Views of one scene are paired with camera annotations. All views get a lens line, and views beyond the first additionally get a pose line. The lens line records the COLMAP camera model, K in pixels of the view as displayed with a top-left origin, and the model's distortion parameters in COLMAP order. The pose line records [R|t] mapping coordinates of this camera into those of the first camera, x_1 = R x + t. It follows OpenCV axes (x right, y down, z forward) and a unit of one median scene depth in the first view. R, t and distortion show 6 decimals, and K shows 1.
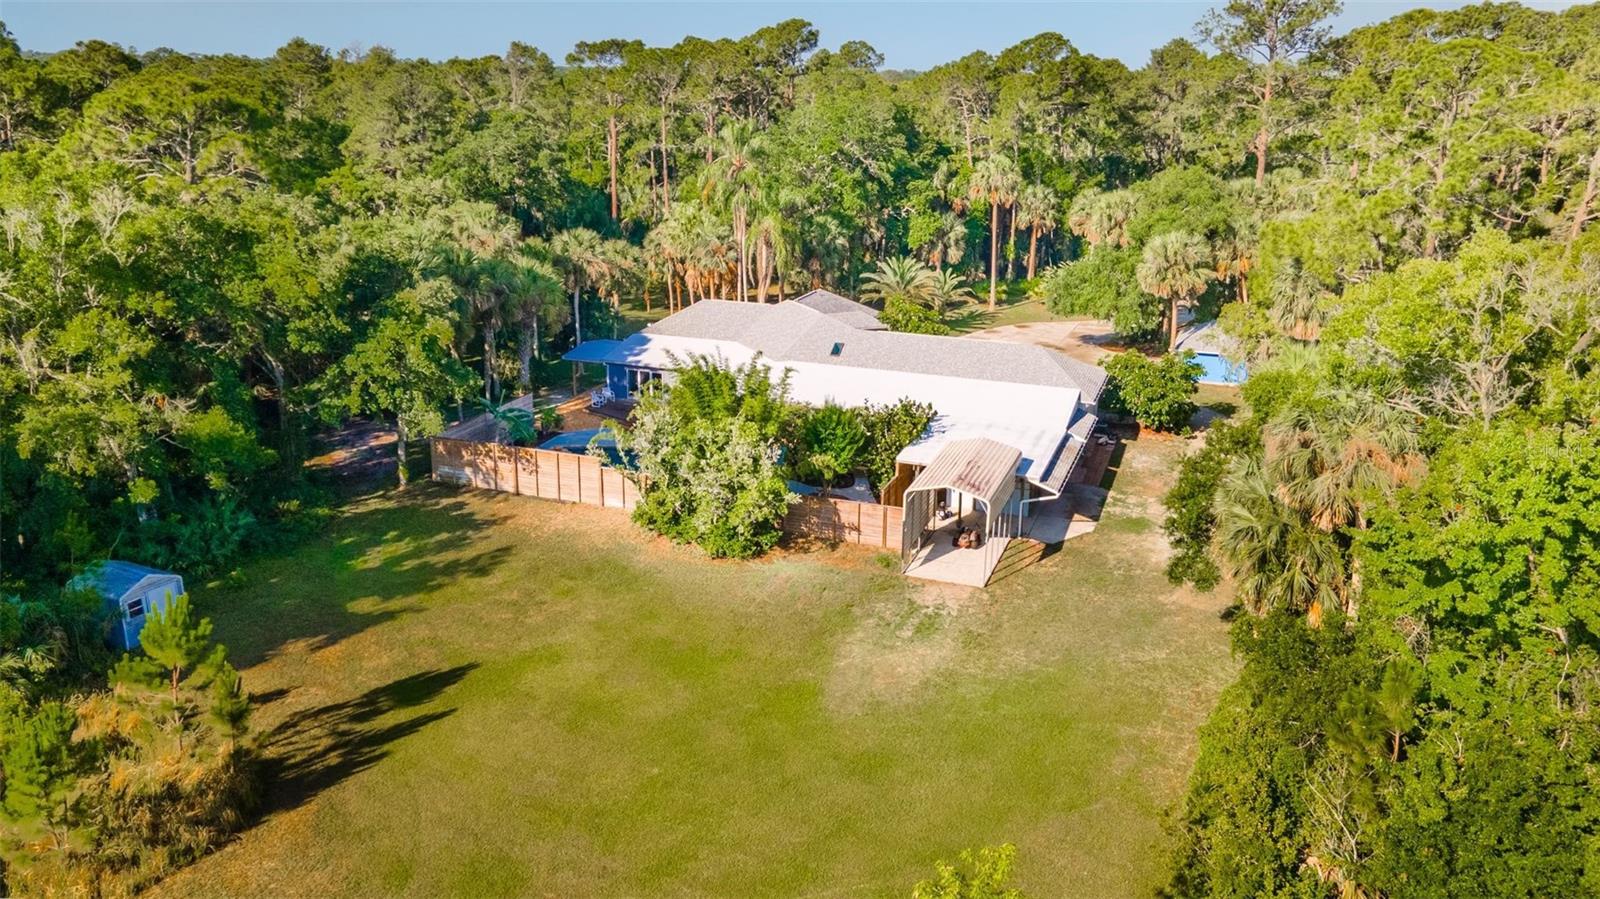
lens RADIAL K [[1196.6, 0, 780.4], [0, 1196.6, 451.0], [0, 0, 1]] dist [0.057801, -0.080472]
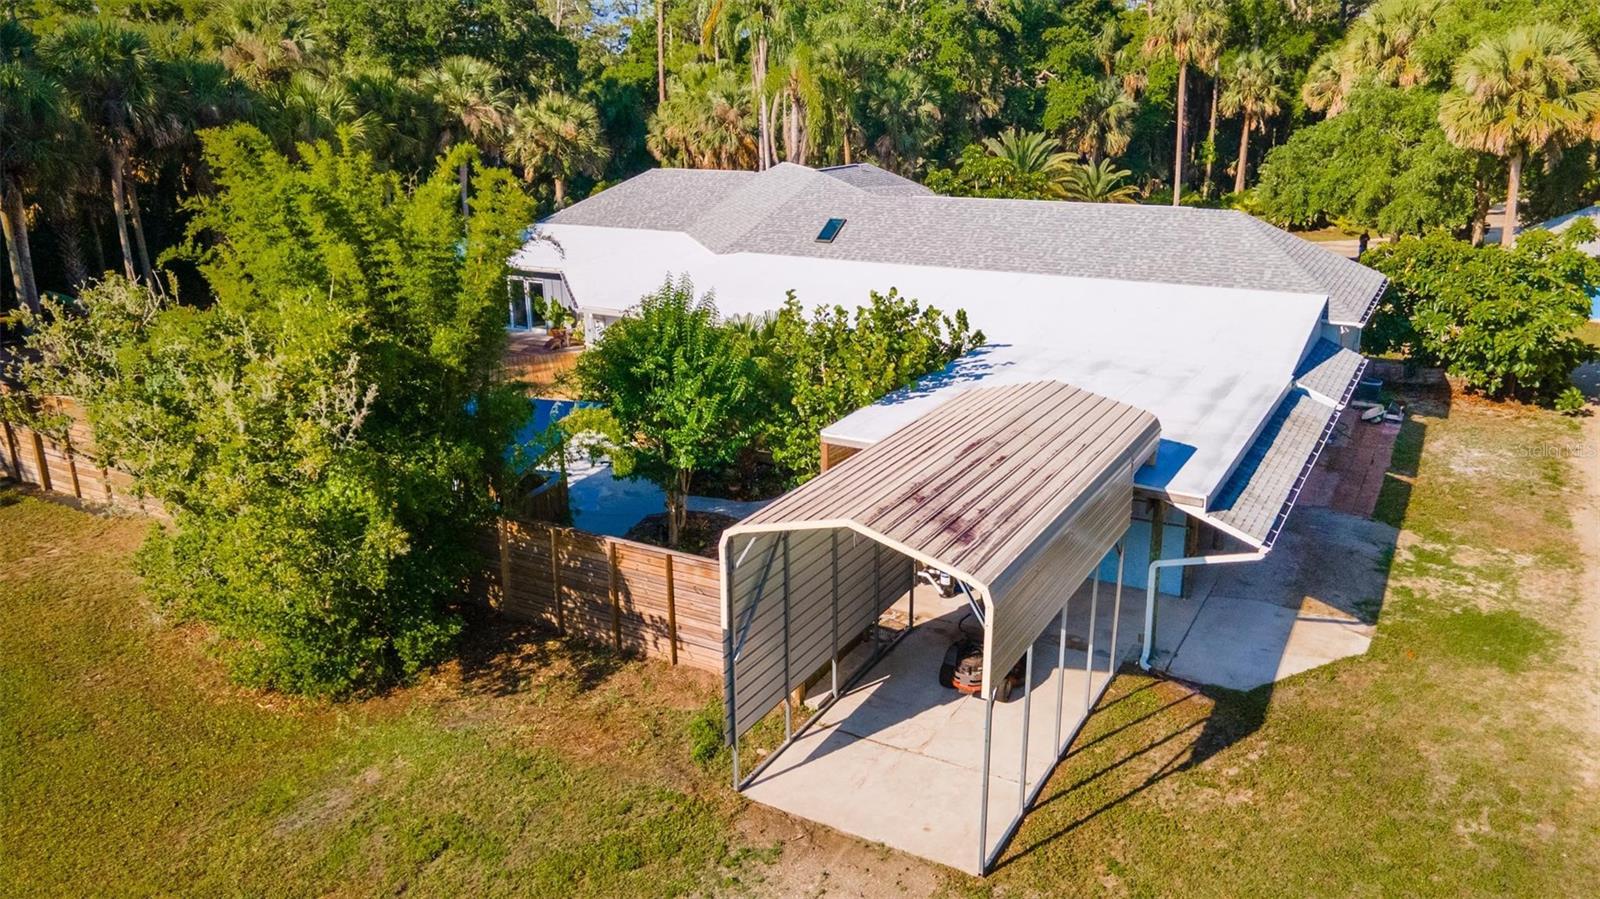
lens RADIAL K [[1166.1, 0, 791.4], [0, 1166.1, 449.6], [0, 0, 1]] dist [0.006922, 0.068347]
pose [[0.986168, 0.027297, -0.163483, 0.119399], [-0.026220, 0.999618, 0.008741, 0.006829], [0.163659, -0.004333, 0.986507, 0.509254]]
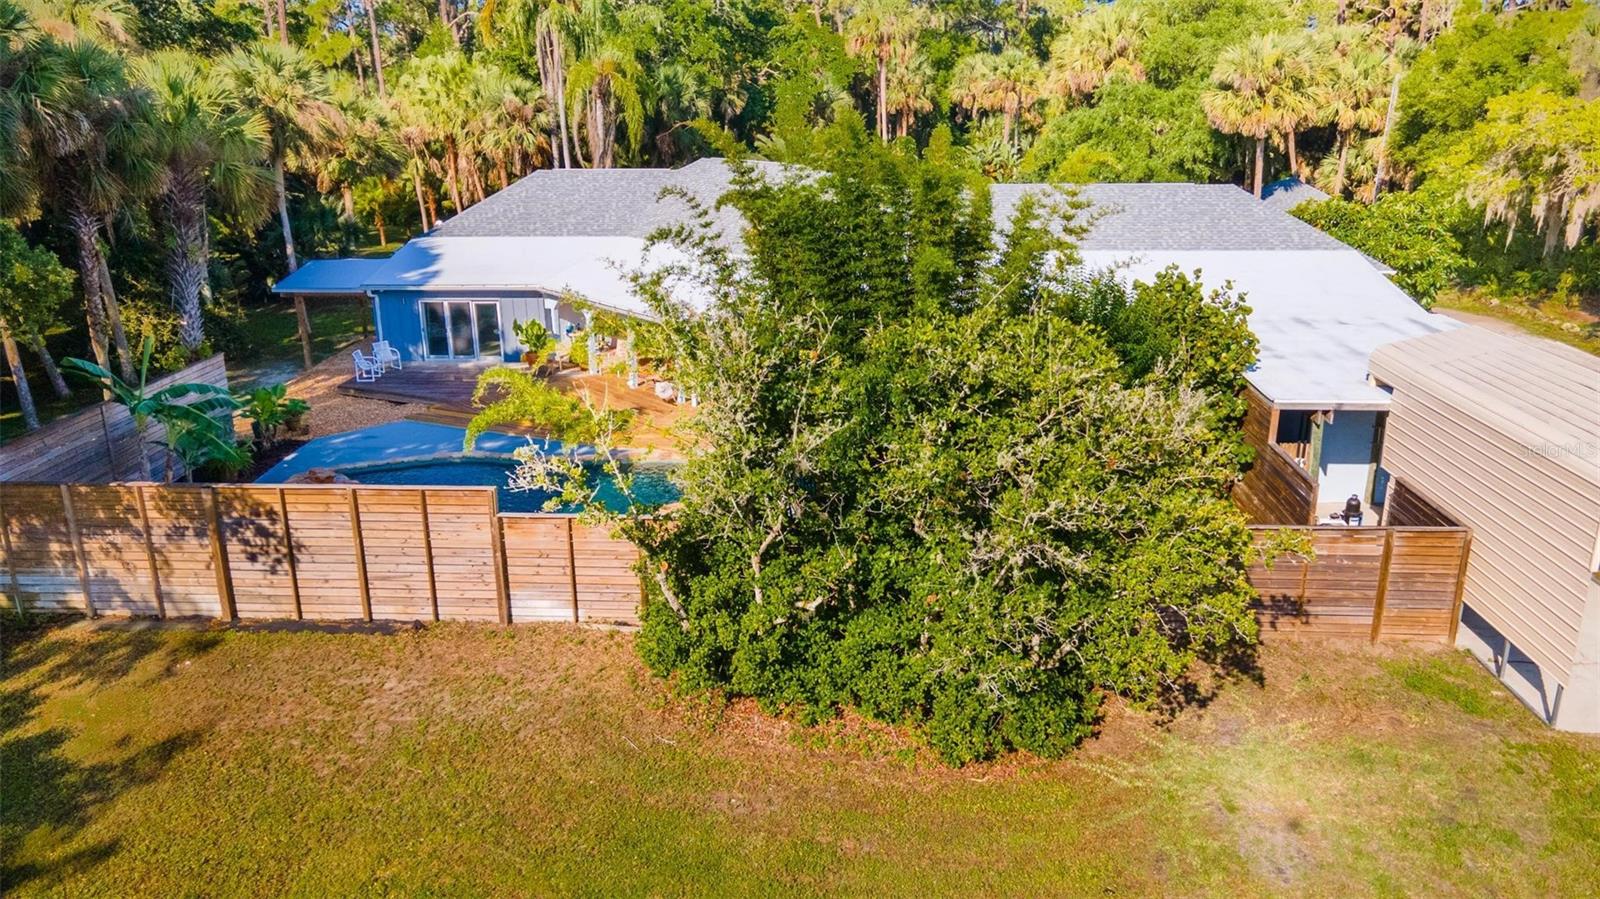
lens RADIAL K [[1166.1, 0, 791.4], [0, 1166.1, 449.6], [0, 0, 1]] dist [0.006922, 0.068347]
pose [[0.955471, -0.109987, 0.273821, -0.131334], [0.107503, 0.993912, 0.024108, -0.003258], [-0.274805, 0.006402, 0.961479, 0.542591]]
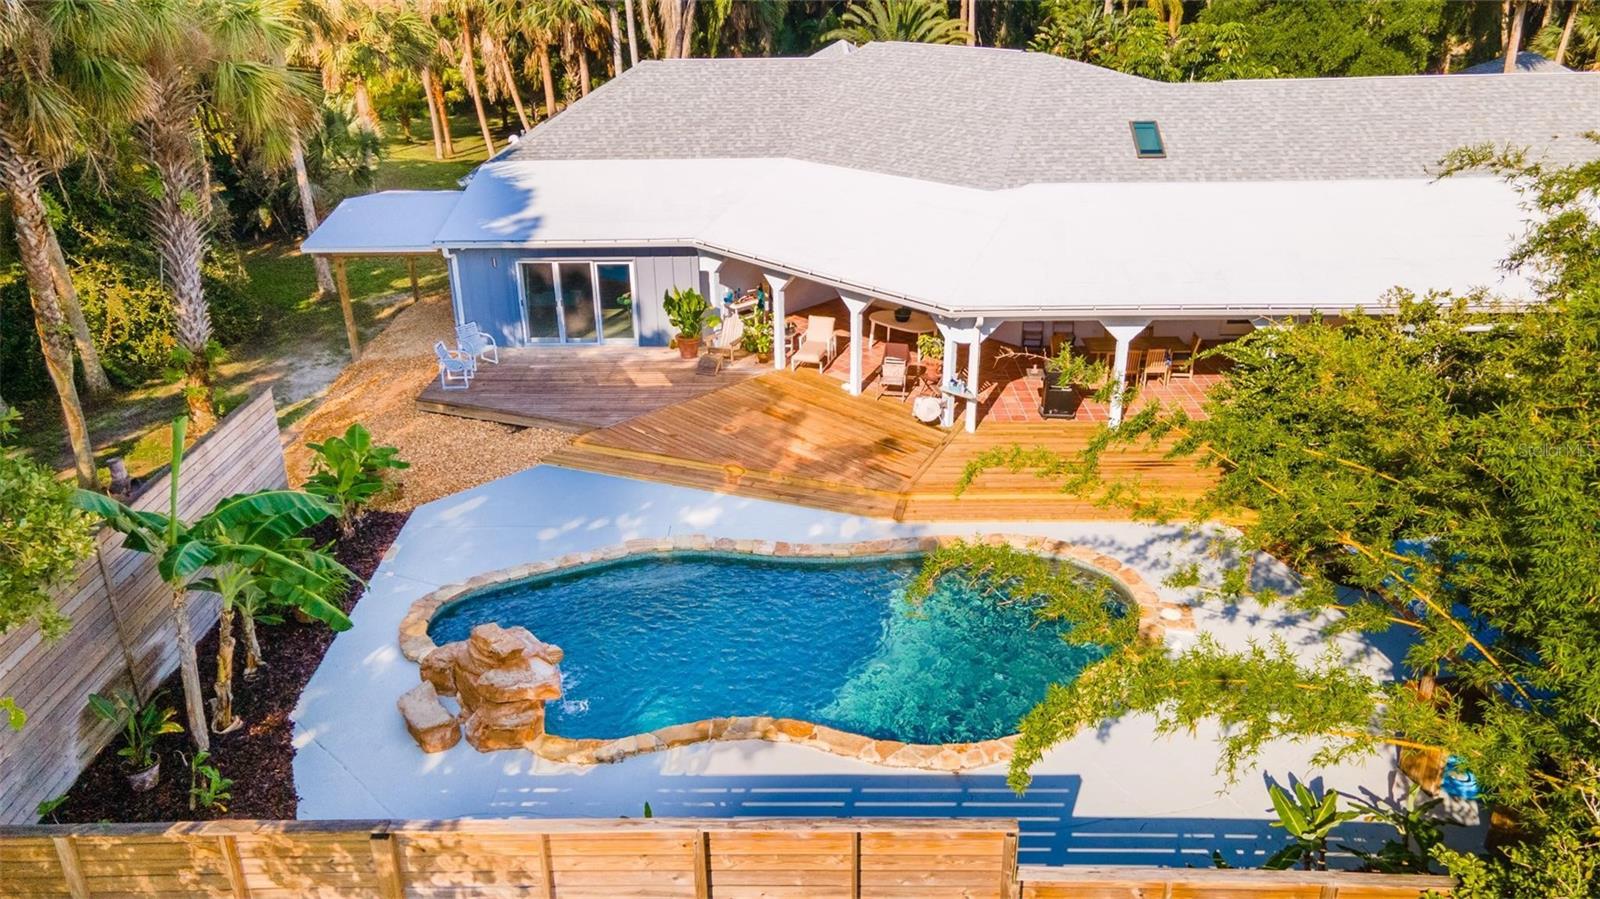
lens RADIAL K [[1166.1, 0, 791.4], [0, 1166.1, 449.6], [0, 0, 1]] dist [0.006922, 0.068347]
pose [[0.939857, -0.157962, 0.302848, -0.178859], [0.122878, 0.983642, 0.131716, -0.054990], [-0.318700, -0.086580, 0.943893, 0.718353]]
